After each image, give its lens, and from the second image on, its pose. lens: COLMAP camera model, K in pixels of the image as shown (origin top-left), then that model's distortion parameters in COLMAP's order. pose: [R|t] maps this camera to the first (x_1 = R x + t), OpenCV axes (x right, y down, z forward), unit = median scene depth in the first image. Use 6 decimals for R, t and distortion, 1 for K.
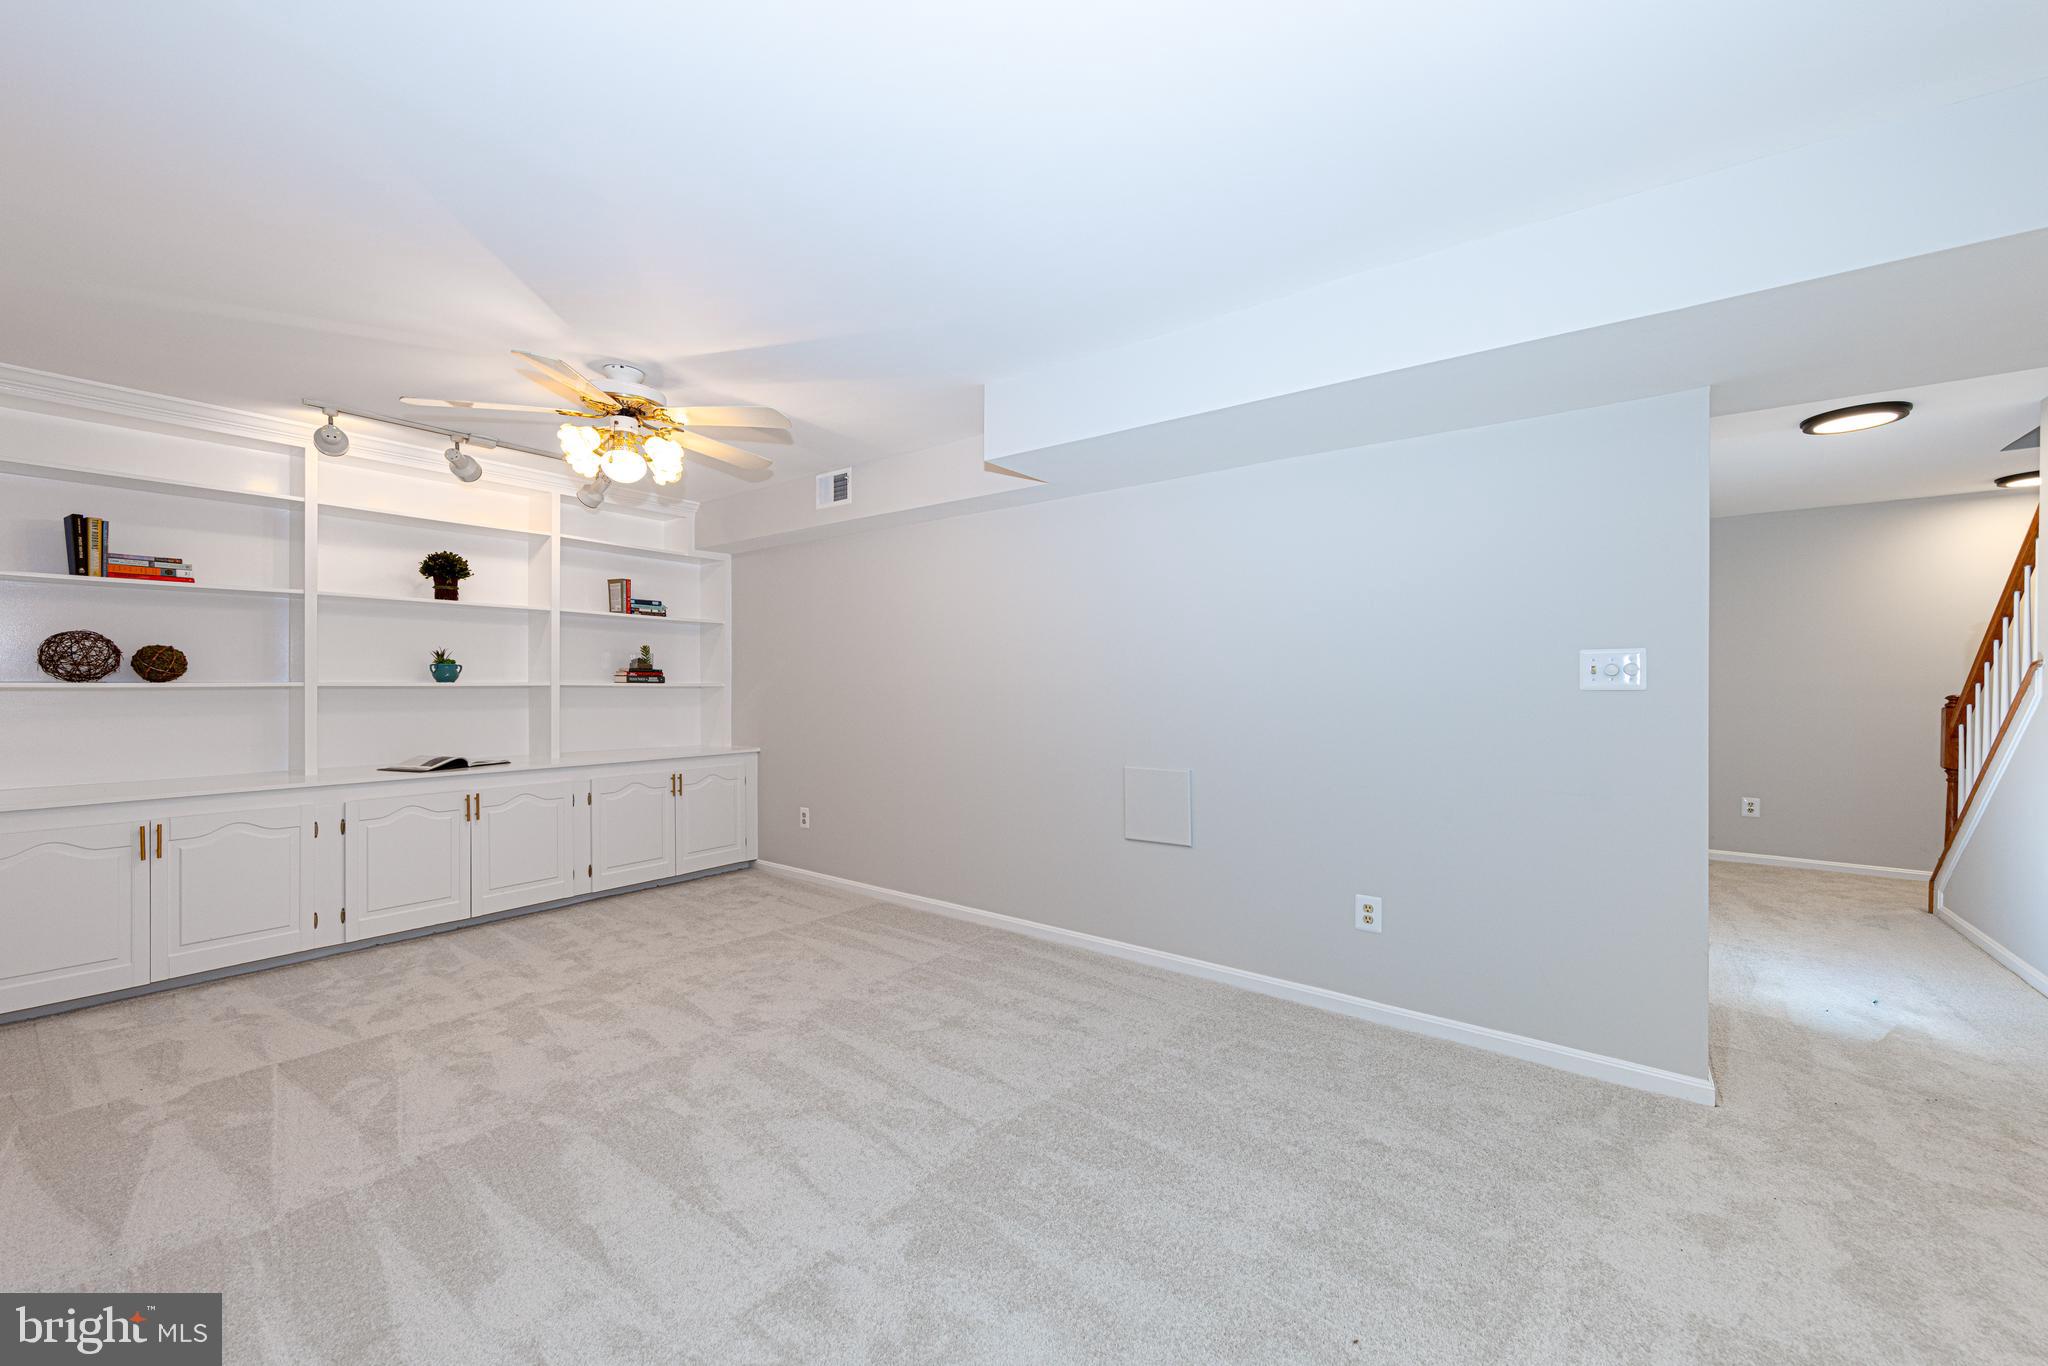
lens RADIAL K [[793.5, 0, 1024.0], [0, 793.5, 683.0], [0, 0, 1]] dist [0.002421, 0.000163]
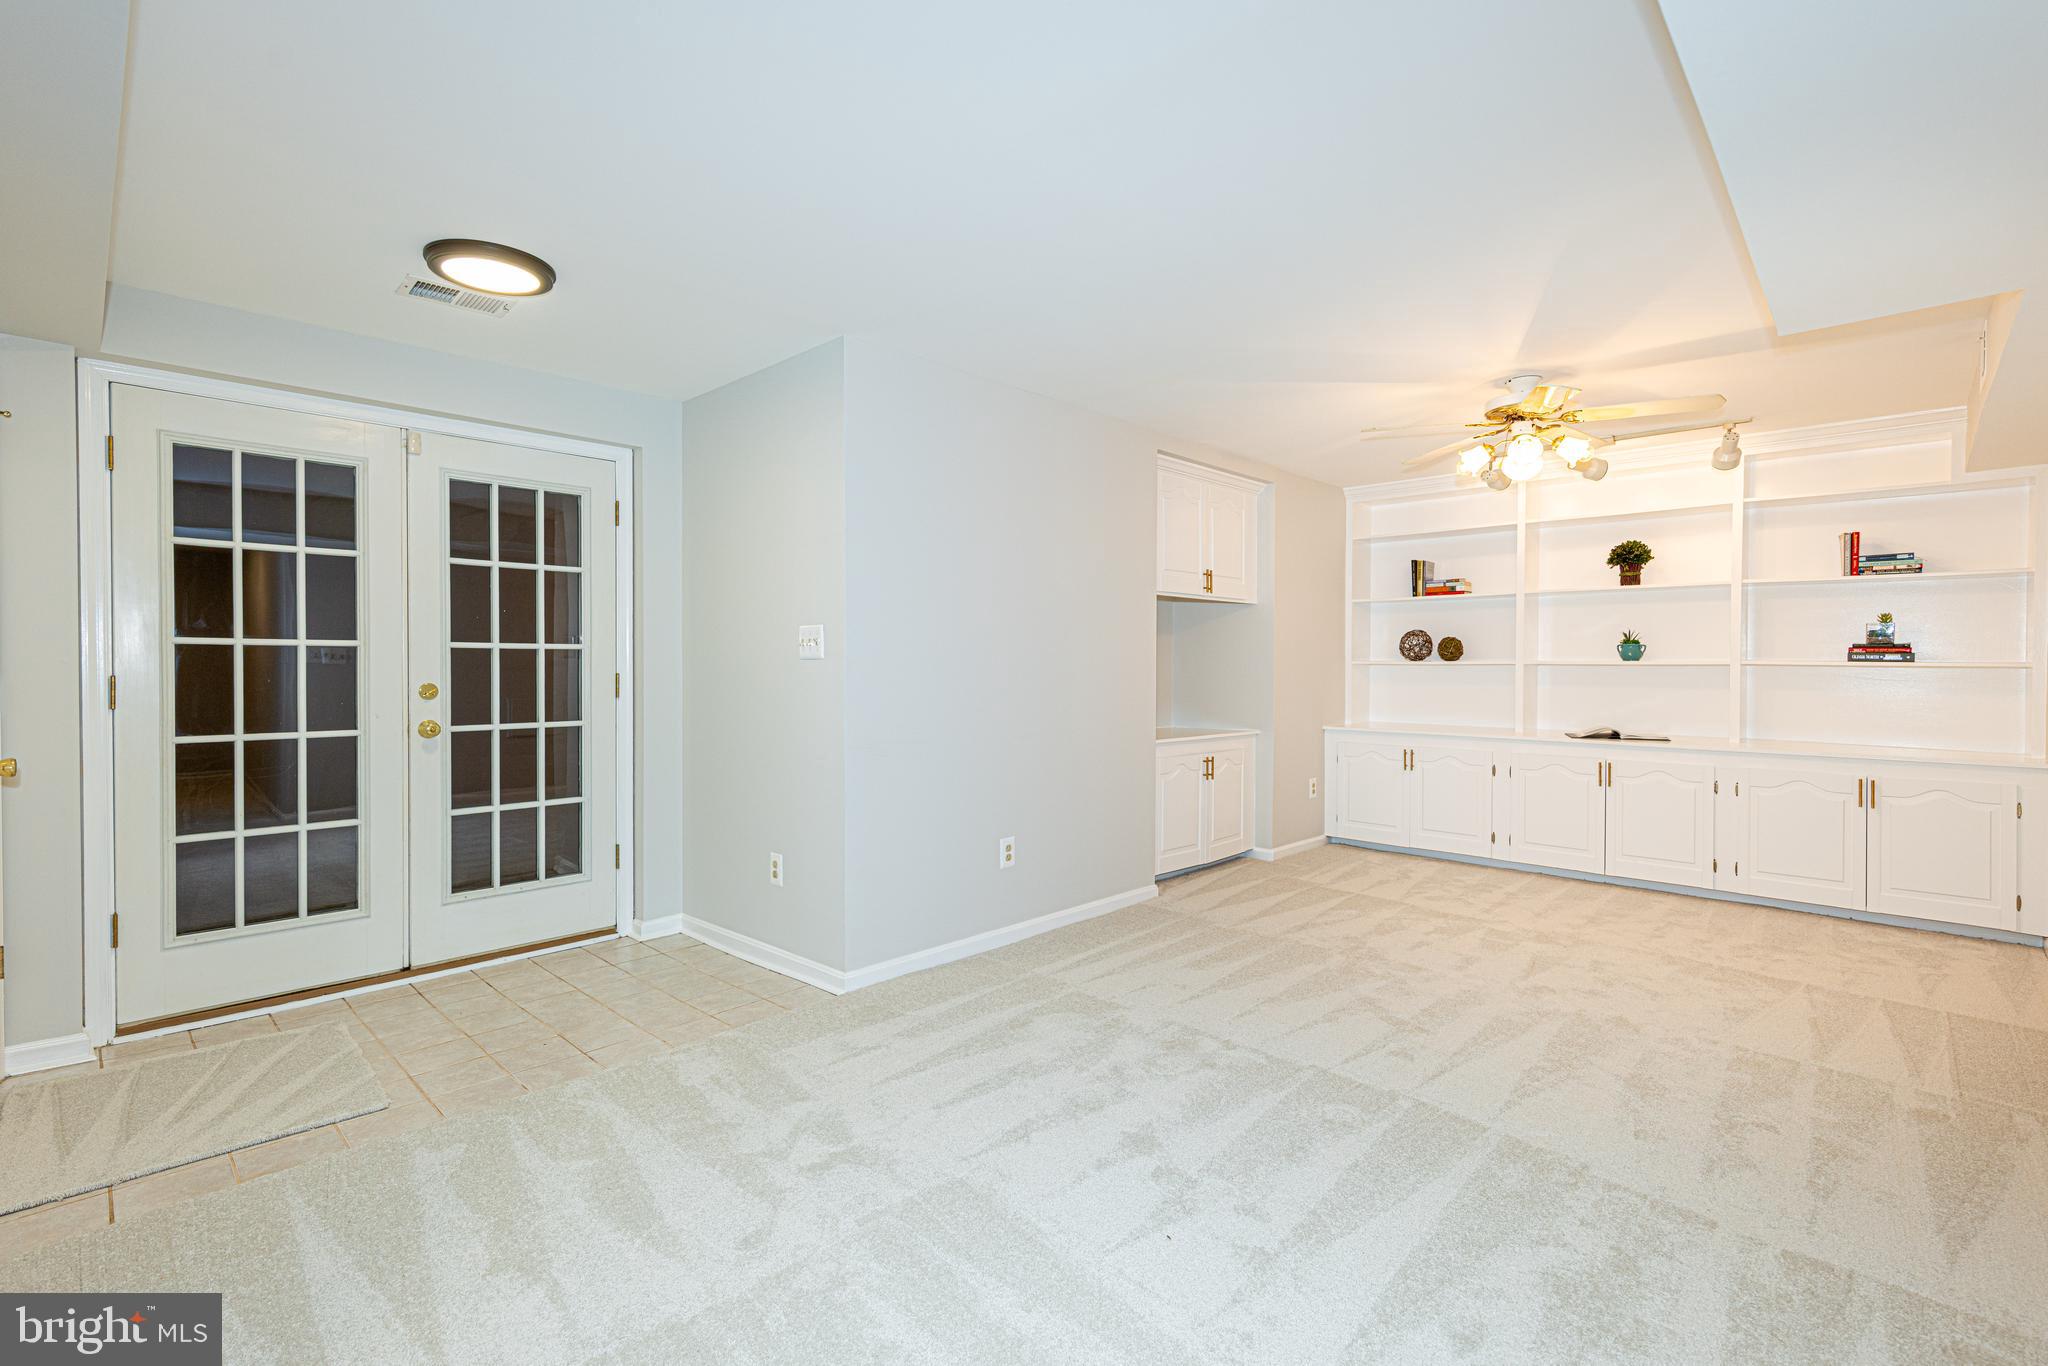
lens RADIAL K [[921.1, 0, 1024.0], [0, 921.1, 683.0], [0, 0, 1]] dist [0.000213, -0.000030]
pose [[-0.129325, 0.022913, -0.991337, 0.670043], [0.000871, 0.999735, 0.022993, -0.000736], [0.991602, 0.002110, -0.129311, 0.366548]]
